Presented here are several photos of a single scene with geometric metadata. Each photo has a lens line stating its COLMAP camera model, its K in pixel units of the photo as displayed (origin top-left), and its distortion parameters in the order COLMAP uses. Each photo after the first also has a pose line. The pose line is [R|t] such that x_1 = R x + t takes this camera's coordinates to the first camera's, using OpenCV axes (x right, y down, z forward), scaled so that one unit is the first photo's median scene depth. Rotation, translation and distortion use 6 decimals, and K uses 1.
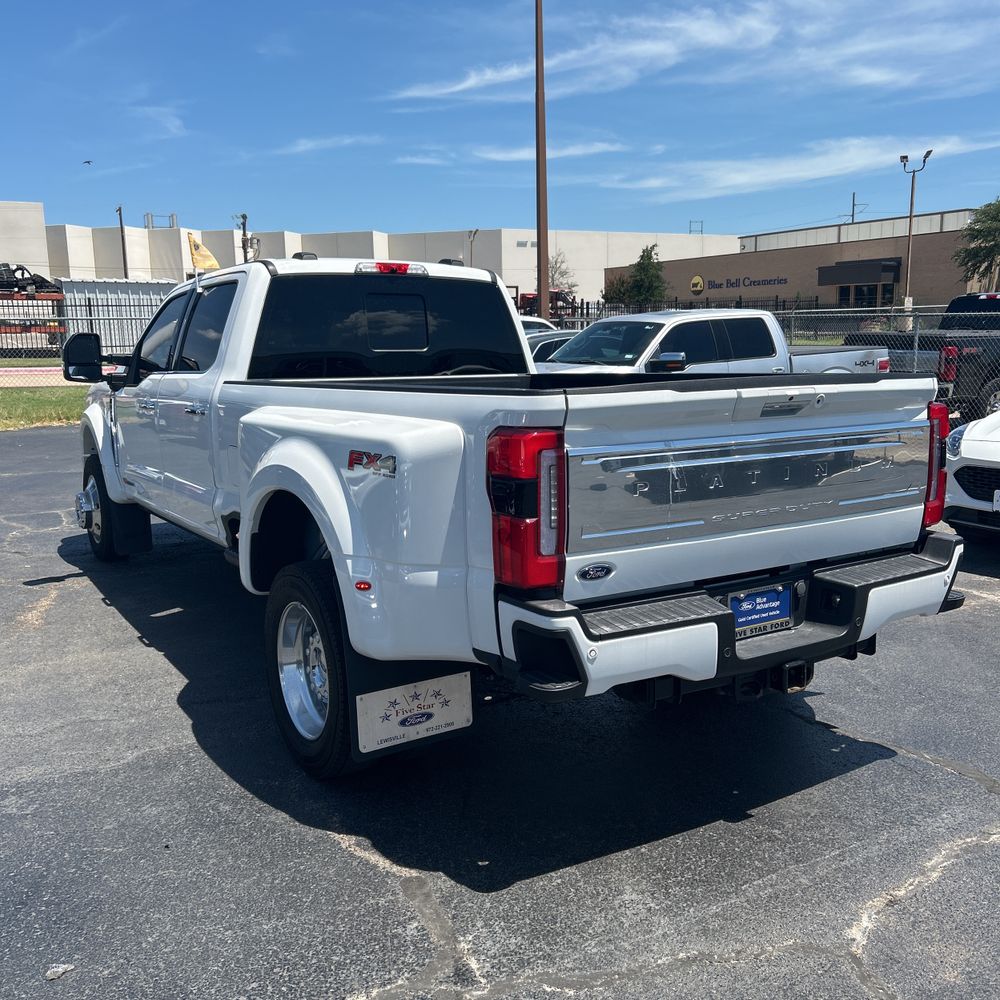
lens RADIAL K [[1018.9, 0, 502.0], [0, 1018.9, 496.4], [0, 0, 1]] dist [0.080819, -0.152842]
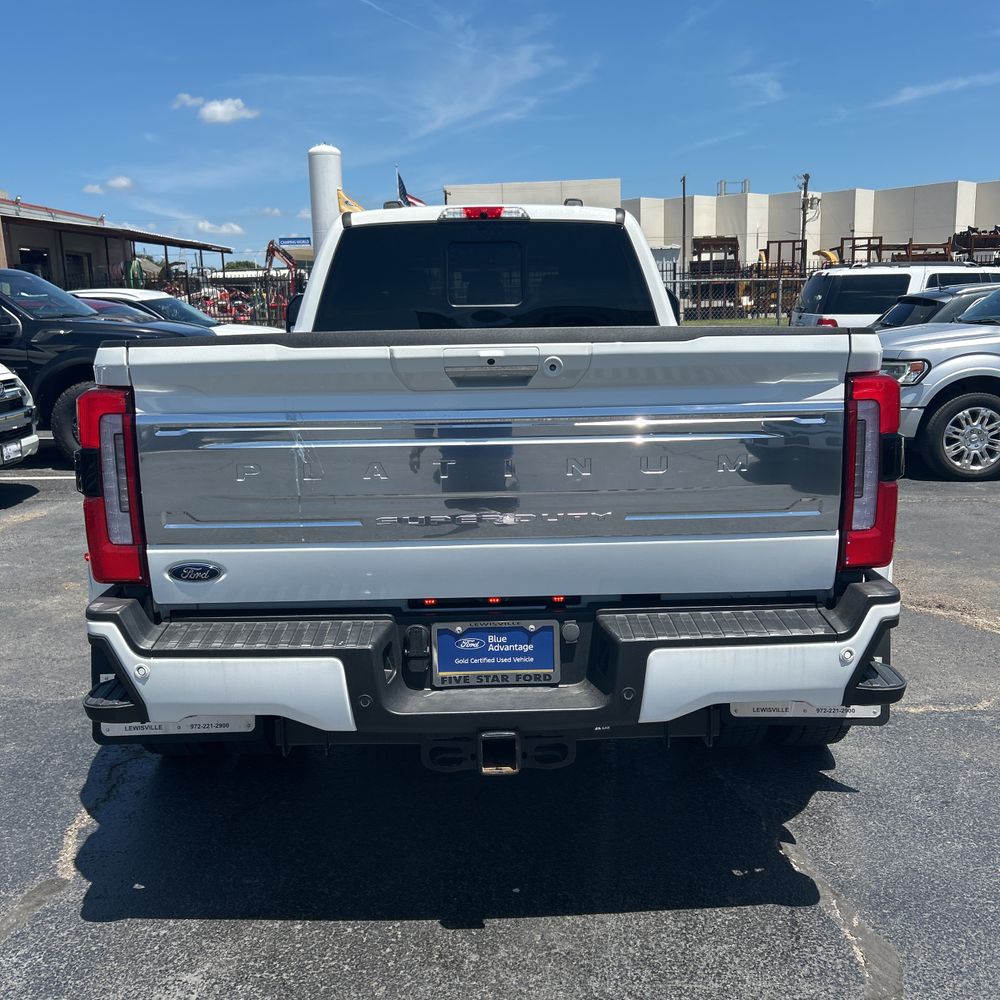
lens RADIAL K [[1017.0, 0, 500.0], [0, 1017.0, 500.0], [0, 0, 1]] dist [0.101651, -0.179560]
pose [[0.857298, 0.087701, -0.507295, 0.604496], [-0.069458, 0.996077, 0.054822, -0.036813], [0.510113, -0.011763, 0.860027, 0.373422]]
